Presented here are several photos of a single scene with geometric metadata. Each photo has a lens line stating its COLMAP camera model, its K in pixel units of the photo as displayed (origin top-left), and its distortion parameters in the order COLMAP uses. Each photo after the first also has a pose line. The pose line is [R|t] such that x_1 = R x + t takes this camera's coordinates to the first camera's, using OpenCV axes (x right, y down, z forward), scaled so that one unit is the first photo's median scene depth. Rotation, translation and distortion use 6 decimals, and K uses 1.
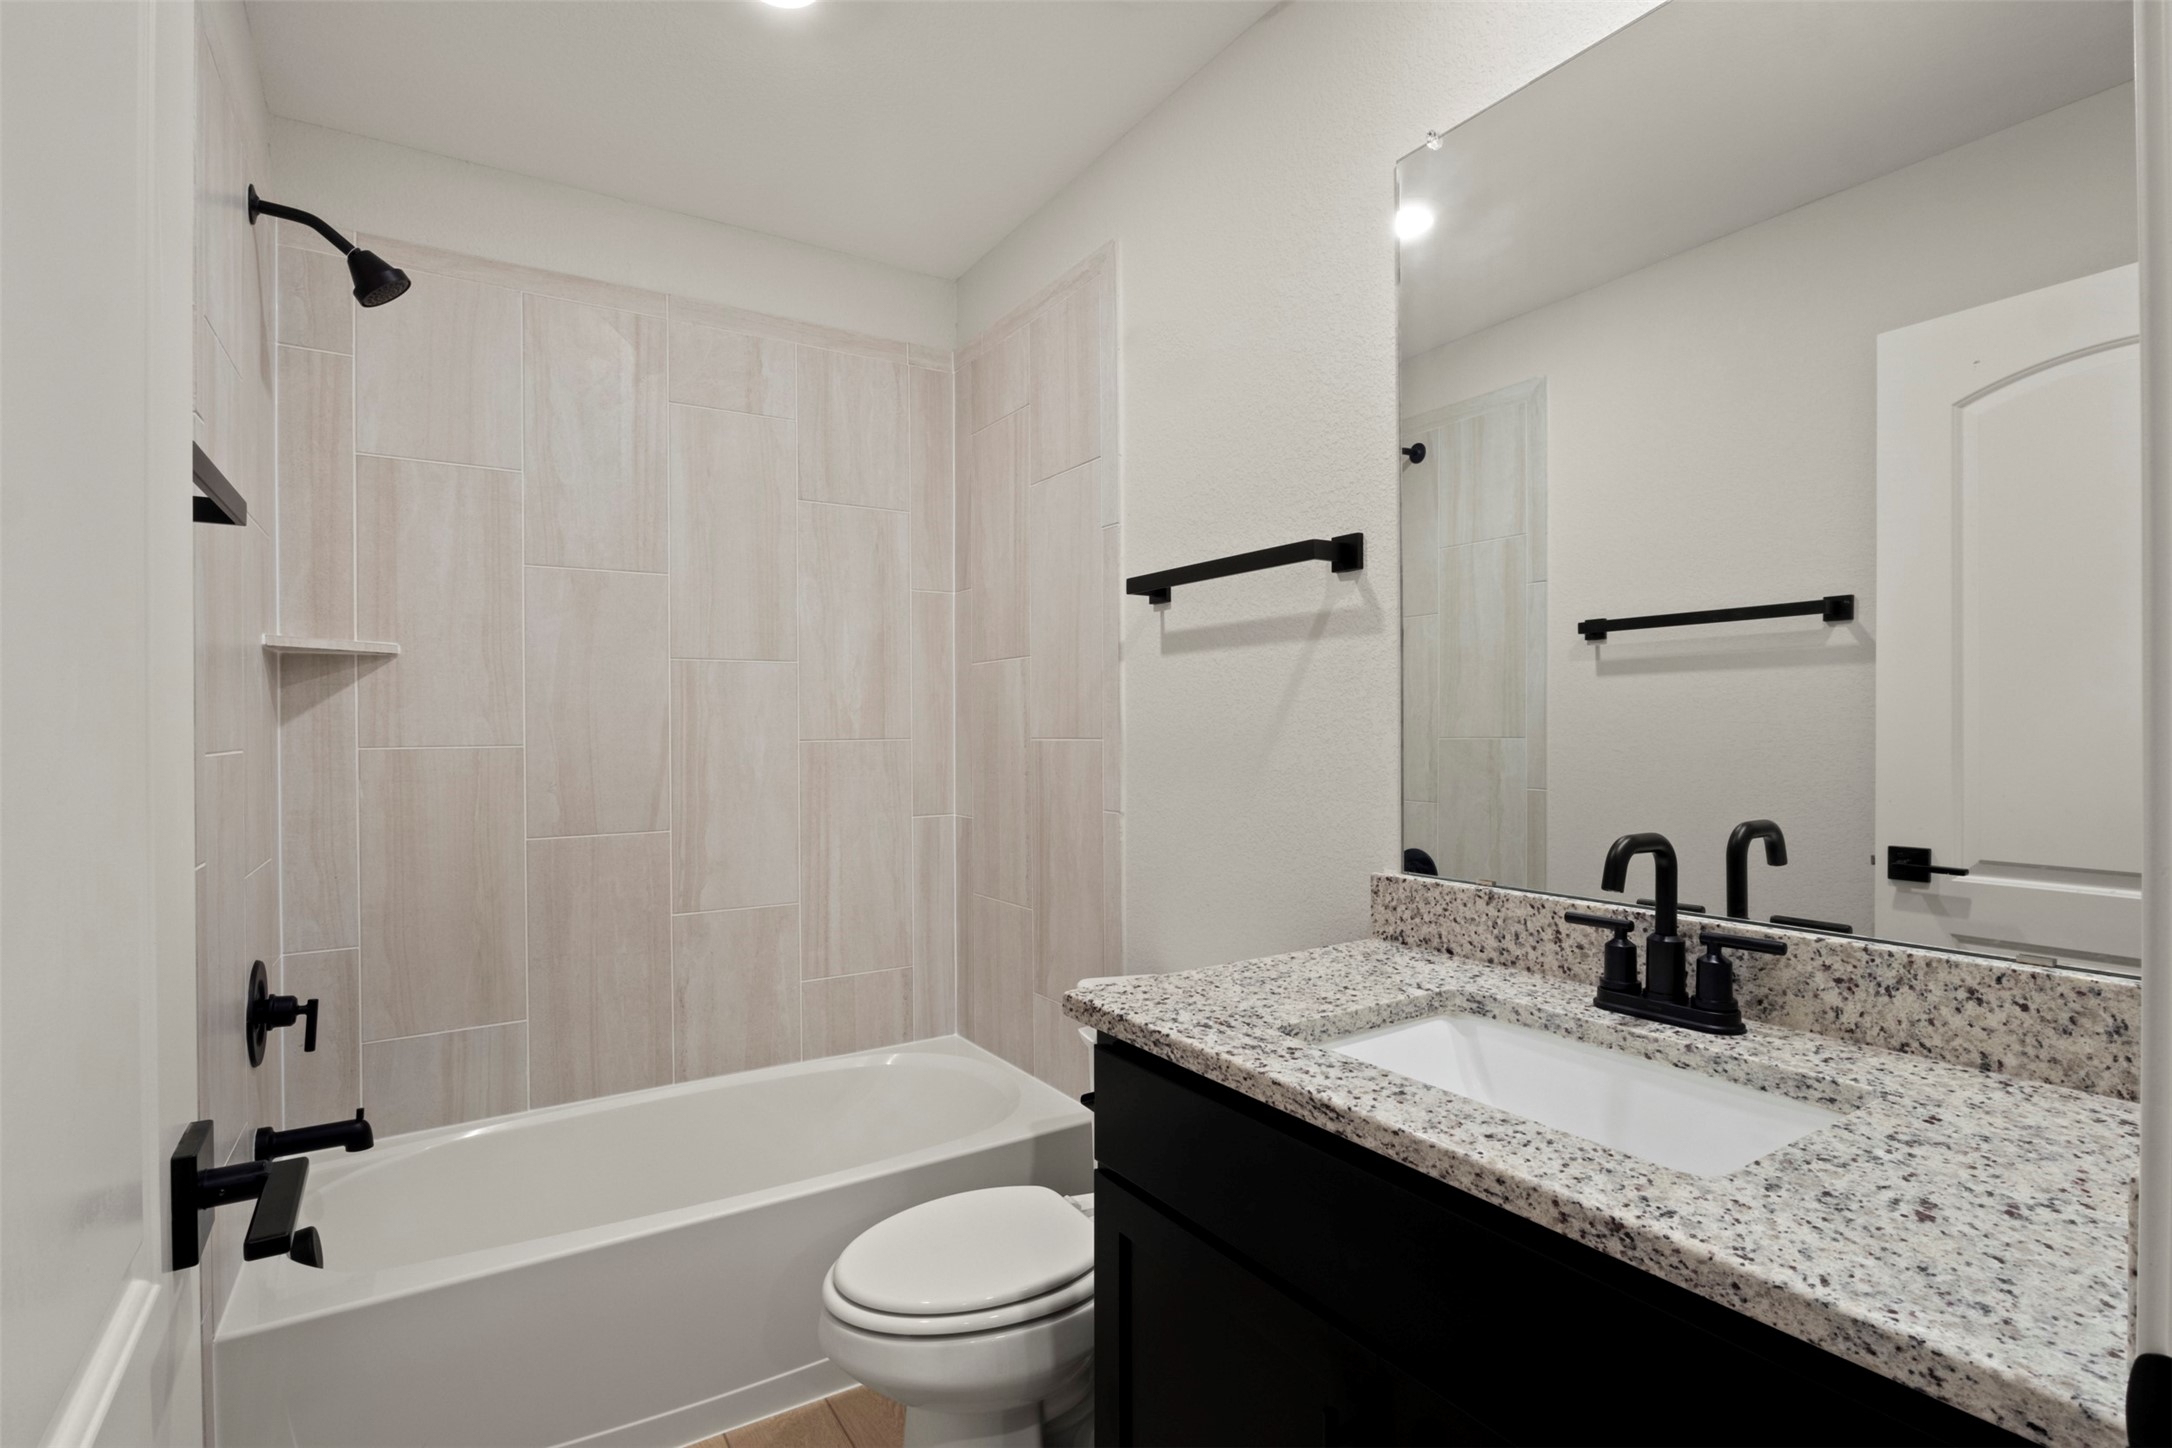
lens RADIAL K [[1013.3, 0, 1081.2], [0, 1013.3, 732.1], [0, 0, 1]] dist [-0.011680, -0.000321]
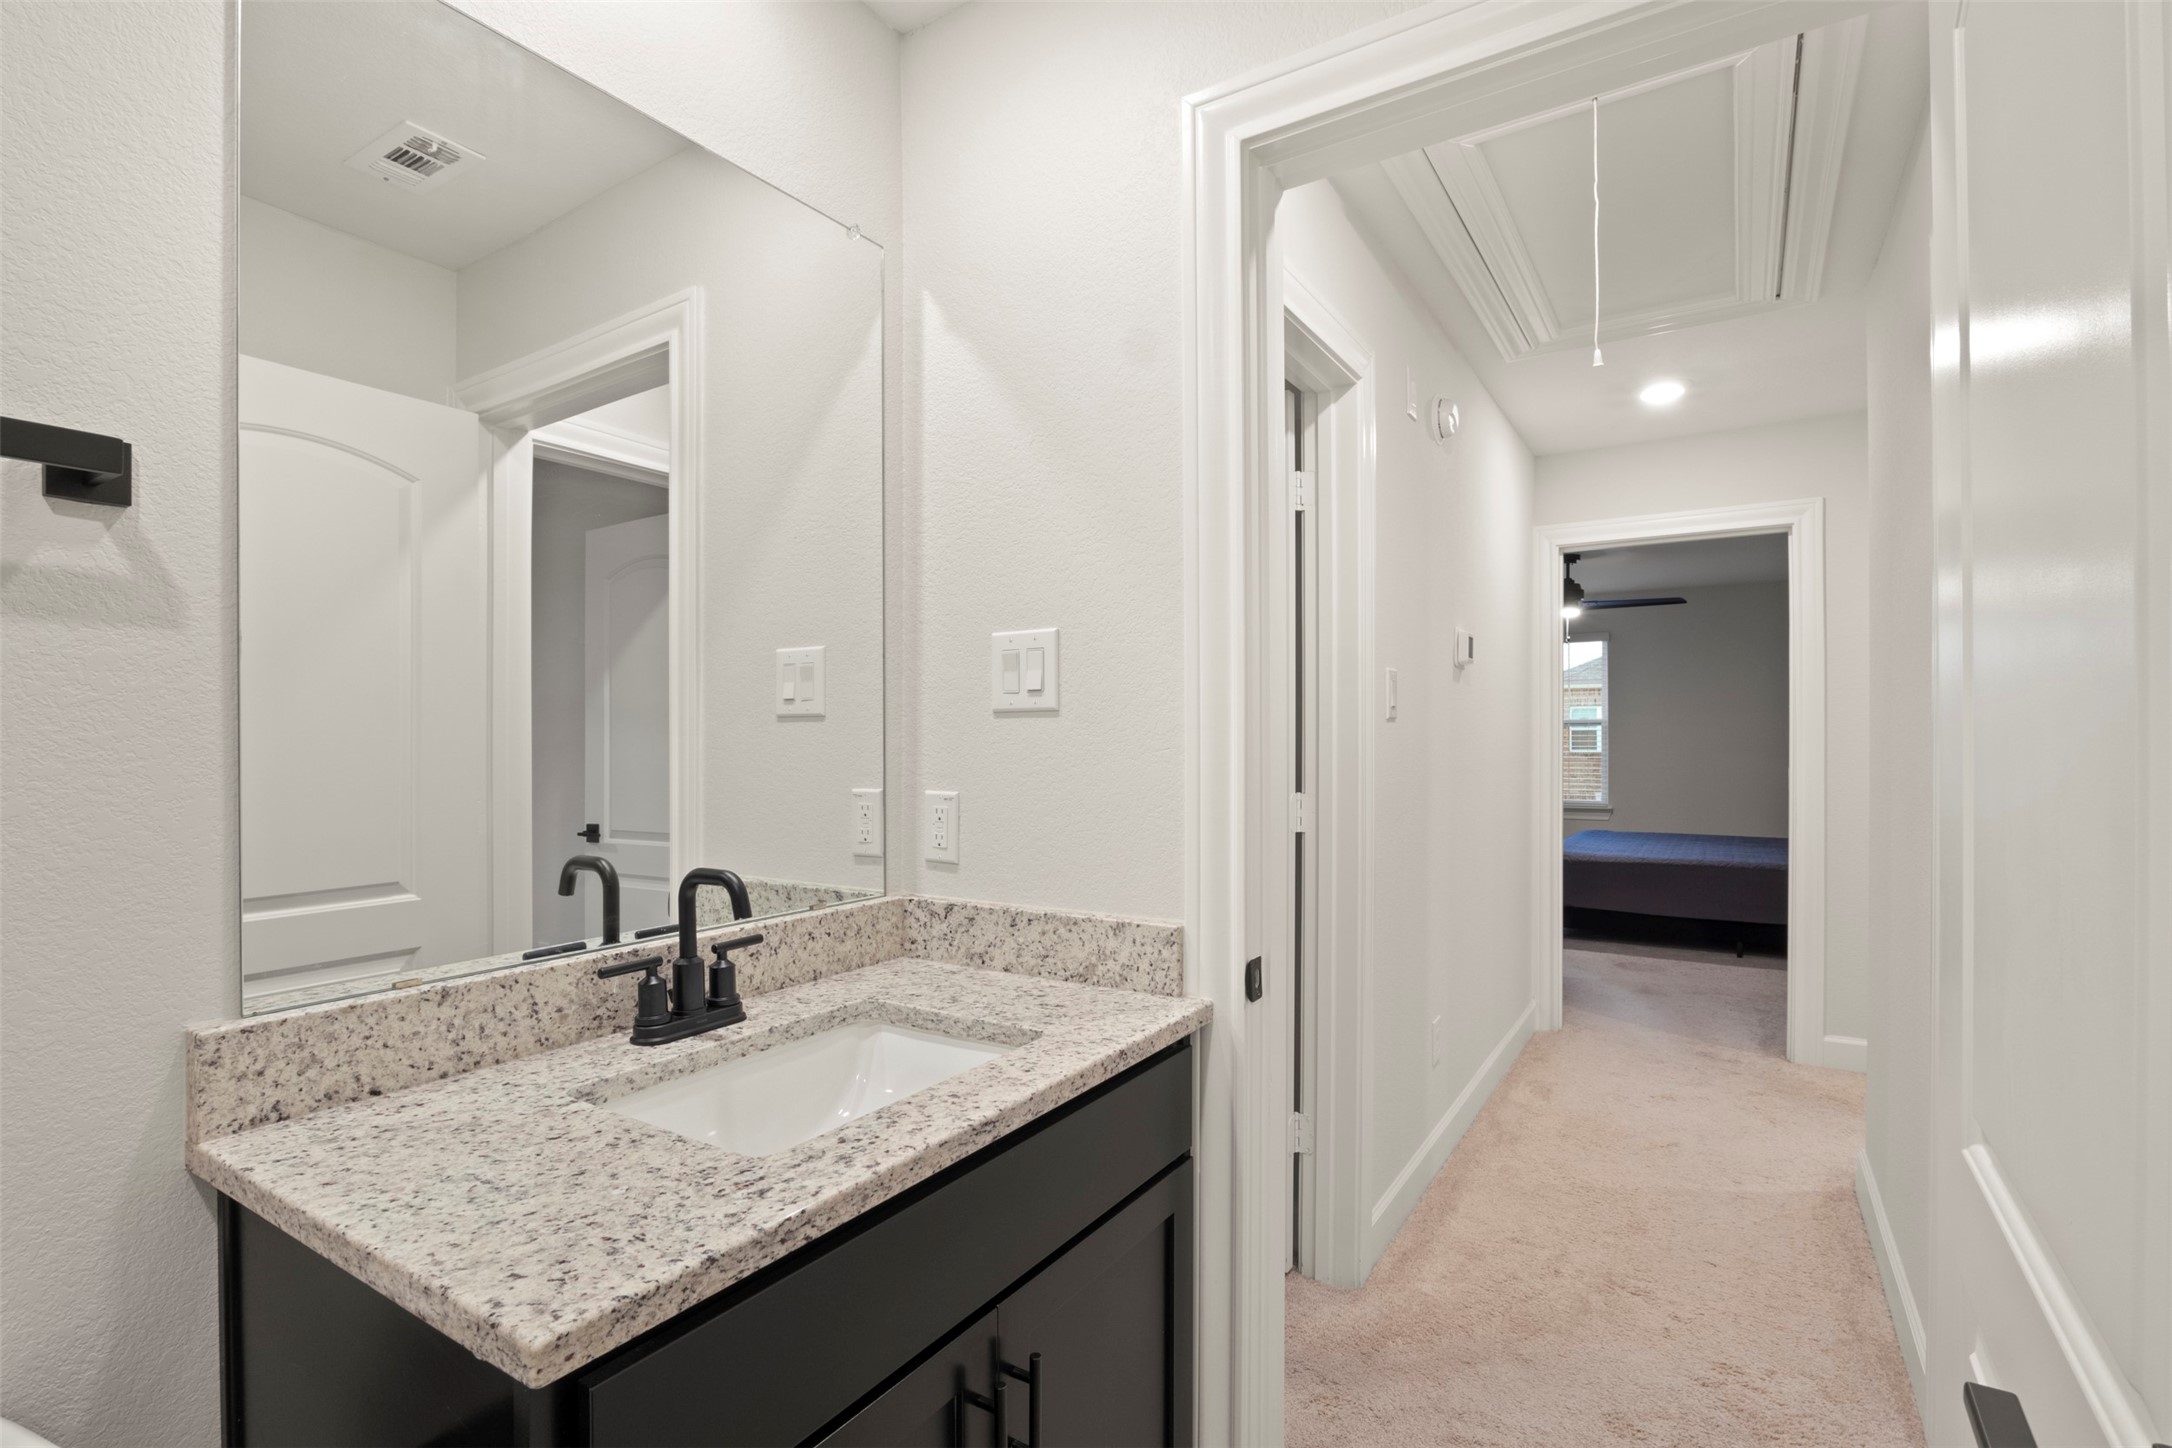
lens RADIAL K [[1013.3, 0, 1092.7], [0, 1013.3, 726.0], [0, 0, 1]] dist [-0.011680, -0.000321]
pose [[-0.422298, 0.012037, 0.906377, -0.670447], [0.003814, 0.999927, -0.011503, -0.046571], [-0.906449, -0.001400, -0.422312, 1.105074]]
